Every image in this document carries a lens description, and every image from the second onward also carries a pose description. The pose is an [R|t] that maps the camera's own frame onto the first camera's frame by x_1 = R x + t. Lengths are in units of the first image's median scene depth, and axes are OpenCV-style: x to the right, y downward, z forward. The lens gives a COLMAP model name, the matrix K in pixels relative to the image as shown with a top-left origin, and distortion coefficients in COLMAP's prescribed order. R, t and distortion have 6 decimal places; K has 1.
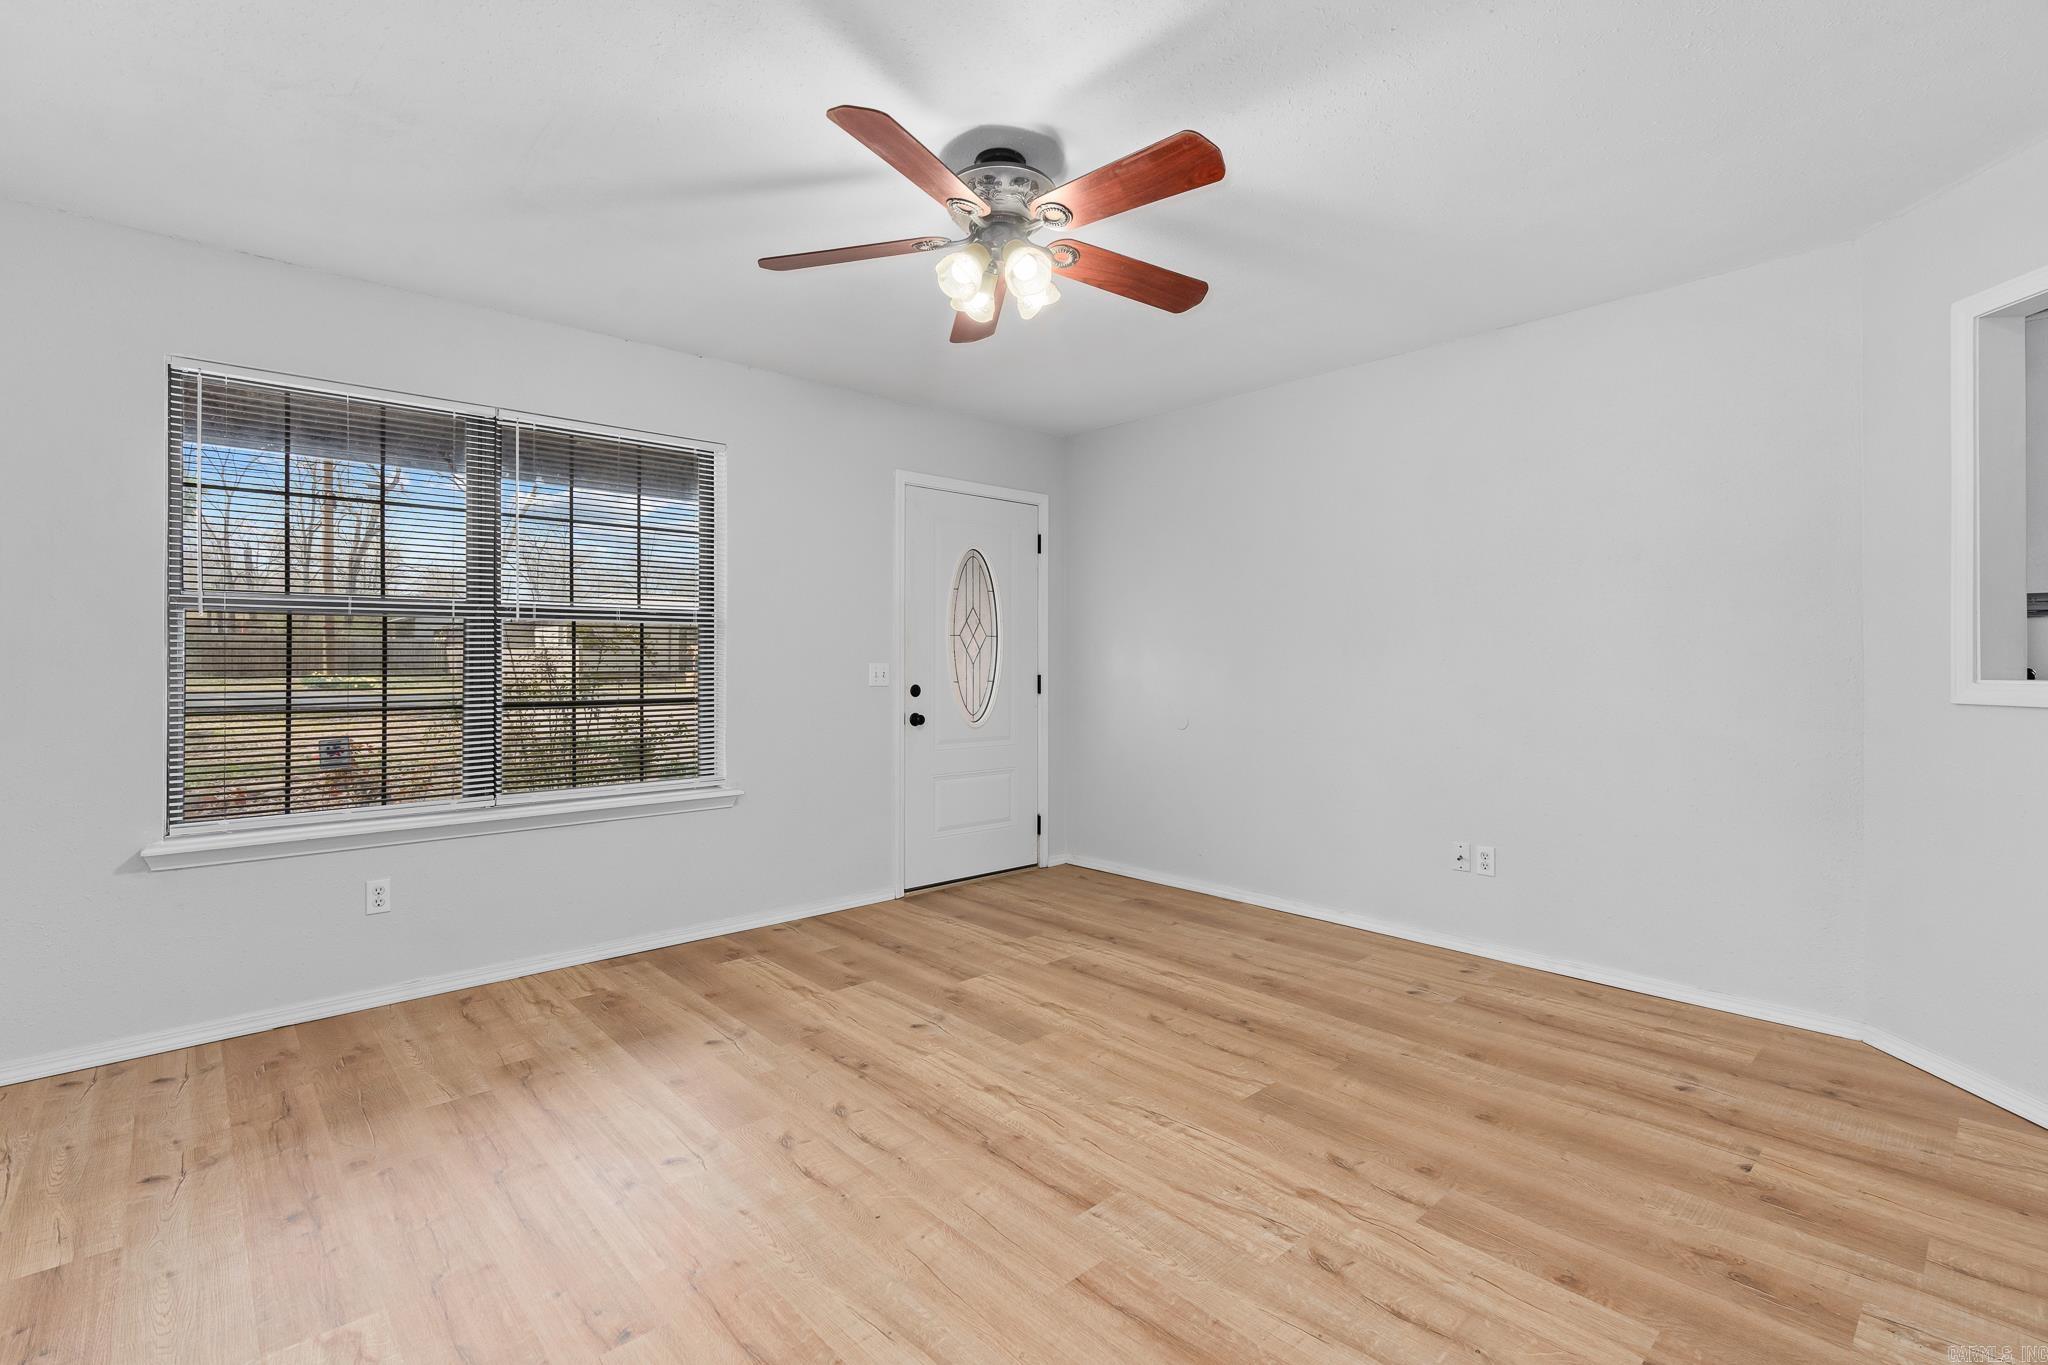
lens RADIAL K [[917.8, 0, 1028.5], [0, 917.8, 660.4], [0, 0, 1]] dist [-0.000420, 0.000211]
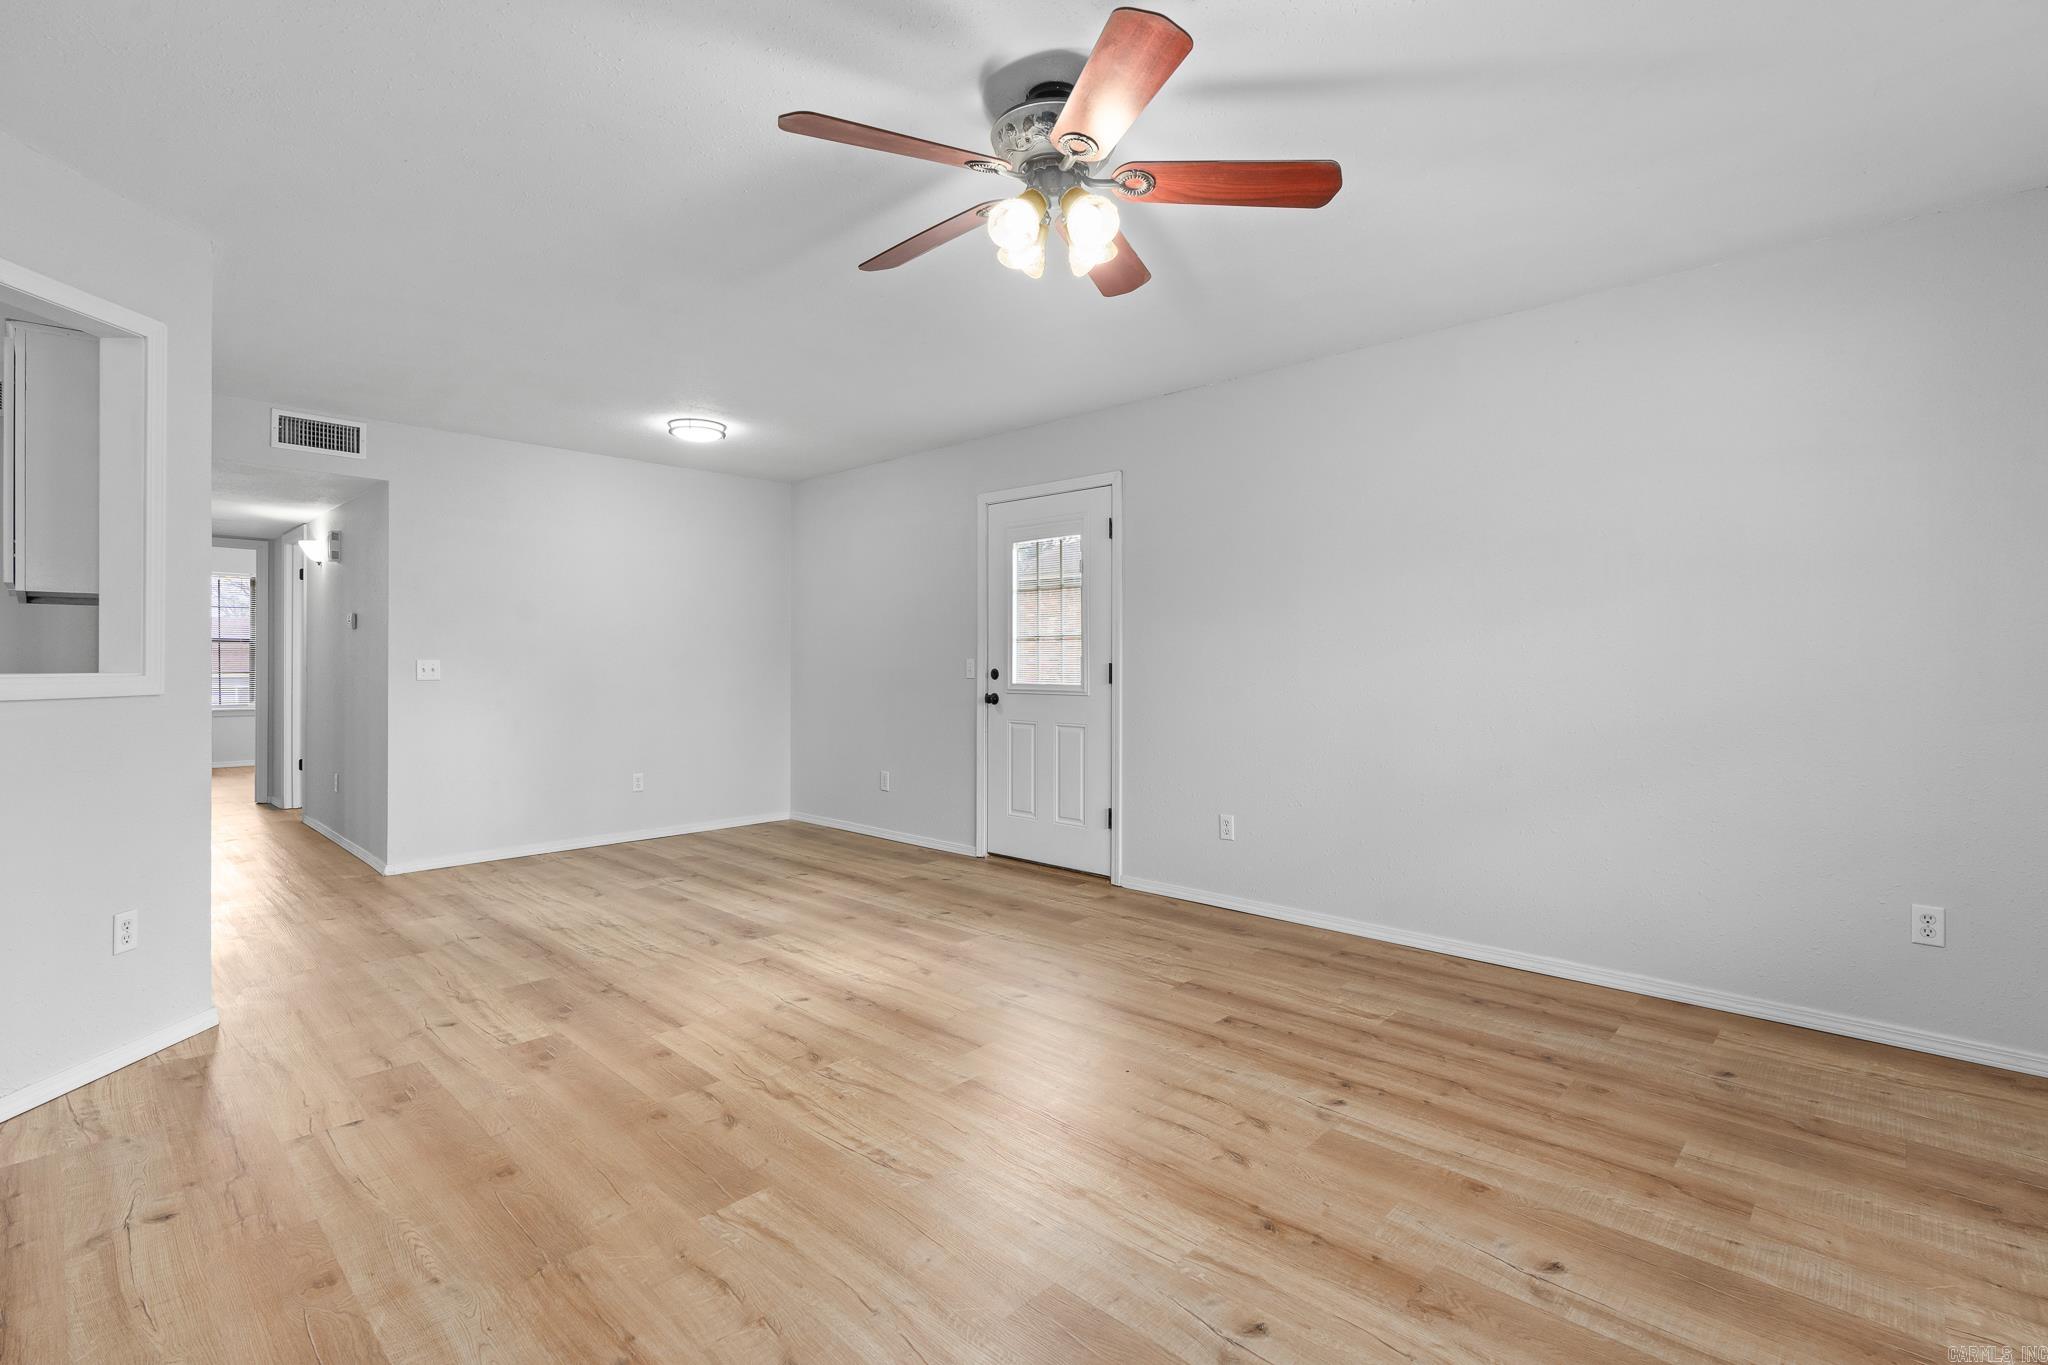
lens RADIAL K [[917.8, 0, 1028.5], [0, 917.8, 660.4], [0, 0, 1]] dist [-0.000420, 0.000211]
pose [[-0.997359, 0.000109, -0.072631, 0.065671], [0.000584, 0.999979, -0.006516, 0.015362], [0.072629, -0.006541, -0.997338, 2.016184]]
